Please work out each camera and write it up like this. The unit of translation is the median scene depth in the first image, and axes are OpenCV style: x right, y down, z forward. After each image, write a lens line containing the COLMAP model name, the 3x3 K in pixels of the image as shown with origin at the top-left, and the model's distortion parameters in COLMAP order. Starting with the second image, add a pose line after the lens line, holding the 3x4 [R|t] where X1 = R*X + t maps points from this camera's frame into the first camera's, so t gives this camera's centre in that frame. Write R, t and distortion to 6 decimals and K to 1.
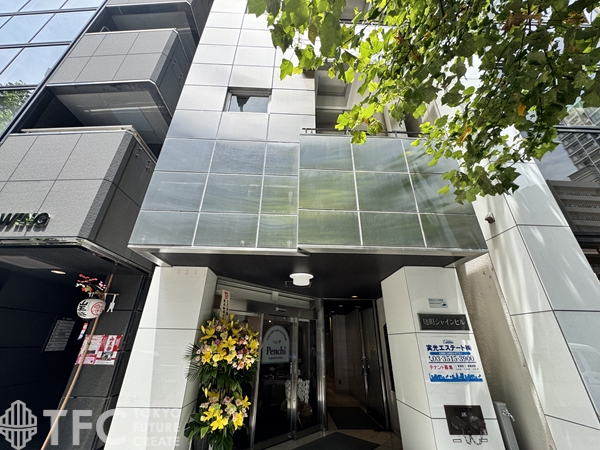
lens RADIAL K [[239.6, 0, 298.9], [0, 239.6, 227.1], [0, 0, 1]] dist [0.000824, 0.001109]
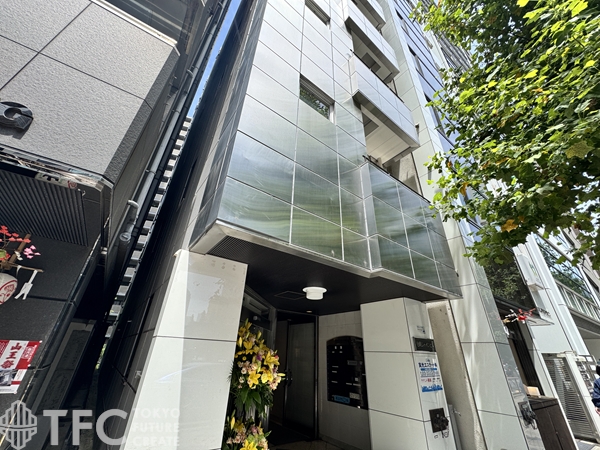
lens RADIAL K [[239.6, 0, 298.8], [0, 239.6, 225.6], [0, 0, 1]] dist [0.000824, 0.001109]
pose [[0.819899, 0.283136, 0.497593, -0.813950], [-0.272010, 0.957434, -0.096593, 0.085974], [-0.503762, -0.056154, 0.862016, 0.253736]]
